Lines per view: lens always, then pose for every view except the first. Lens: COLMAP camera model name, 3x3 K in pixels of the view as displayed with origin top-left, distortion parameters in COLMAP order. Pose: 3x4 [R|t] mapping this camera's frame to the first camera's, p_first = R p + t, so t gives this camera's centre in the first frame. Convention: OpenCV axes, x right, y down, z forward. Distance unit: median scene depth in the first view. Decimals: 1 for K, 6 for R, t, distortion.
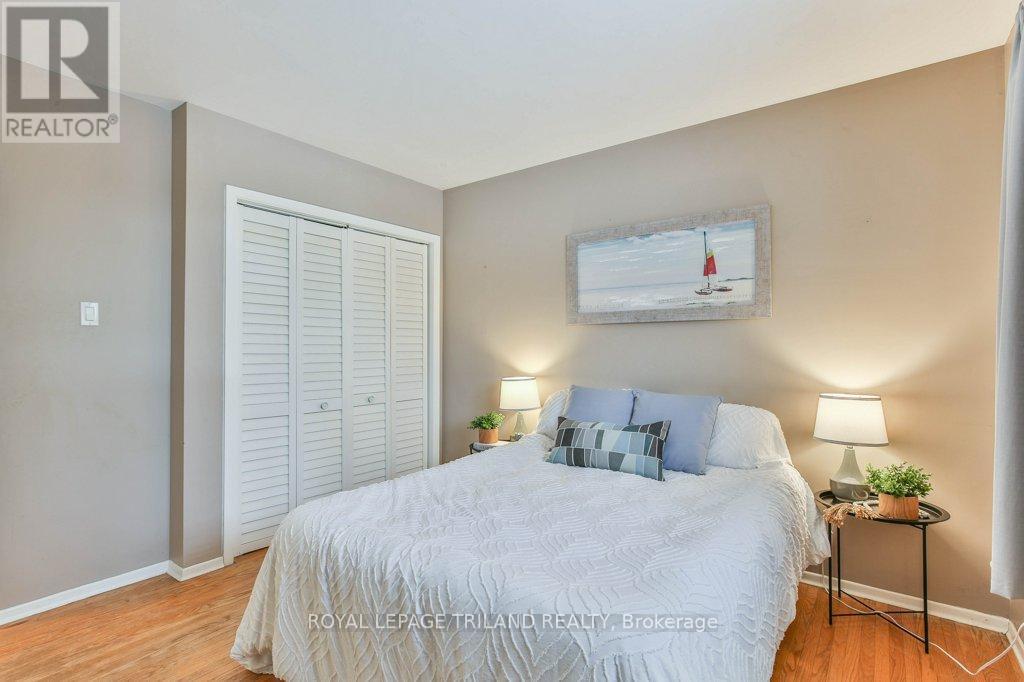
lens RADIAL K [[499.5, 0, 512.0], [0, 499.5, 341.0], [0, 0, 1]] dist [-0.003065, 0.000257]
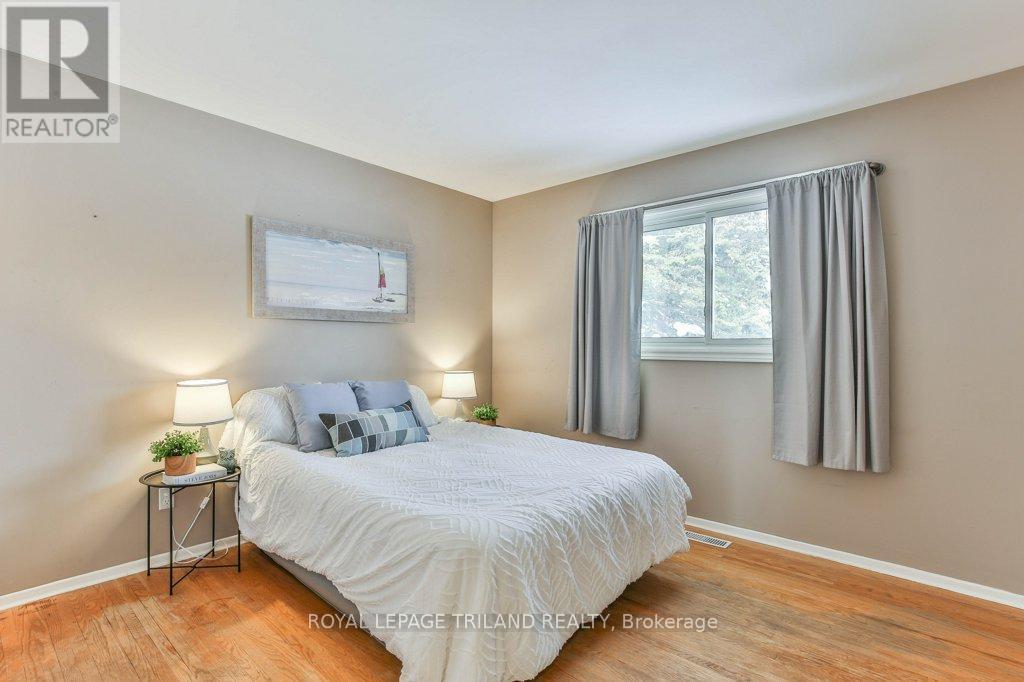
lens RADIAL K [[499.5, 0, 512.0], [0, 499.5, 341.0], [0, 0, 1]] dist [-0.003065, 0.000257]
pose [[0.065984, -0.000431, 0.997821, -0.873258], [-0.024962, 0.999686, 0.002083, -0.004511], [-0.997508, -0.025045, 0.065952, 0.571241]]
